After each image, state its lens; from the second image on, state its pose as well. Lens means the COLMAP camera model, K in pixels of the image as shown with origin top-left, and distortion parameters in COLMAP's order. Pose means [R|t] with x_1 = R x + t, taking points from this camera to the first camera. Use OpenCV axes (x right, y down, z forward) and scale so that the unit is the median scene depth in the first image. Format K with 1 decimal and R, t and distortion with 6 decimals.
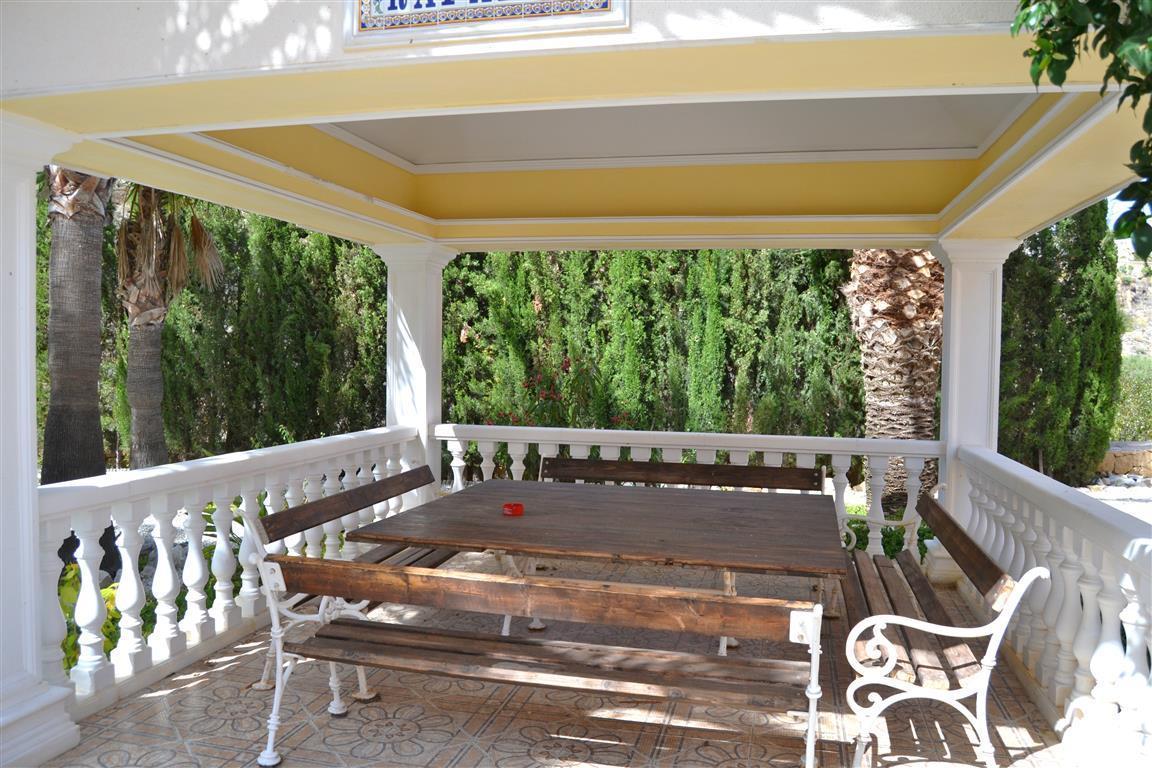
lens RADIAL K [[908.9, 0, 570.8], [0, 908.9, 390.6], [0, 0, 1]] dist [-0.080575, 0.024144]
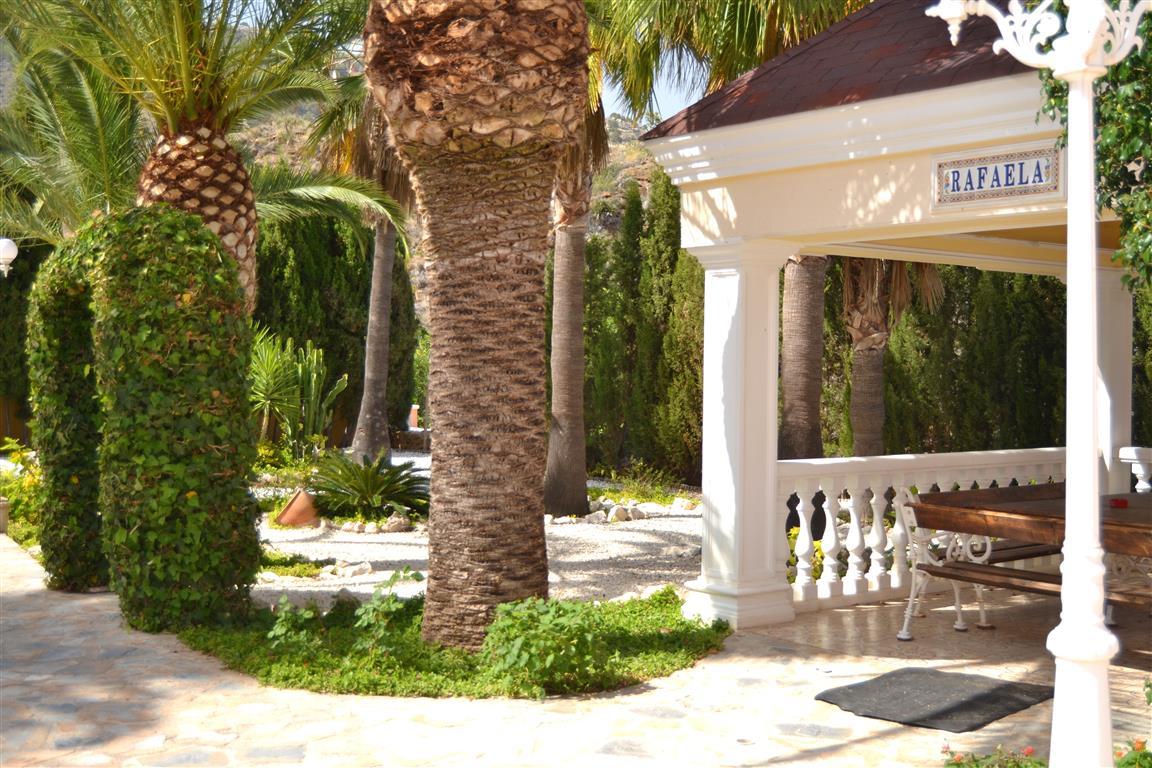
lens RADIAL K [[1410.8, 0, 576.0], [0, 1410.8, 384.0], [0, 0, 1]] dist [-0.020684, -0.027397]
pose [[0.782876, 0.000532, -0.622178, 0.357129], [-0.024355, 0.999259, -0.029792, 0.028429], [0.621701, 0.038477, 0.782309, -0.625239]]
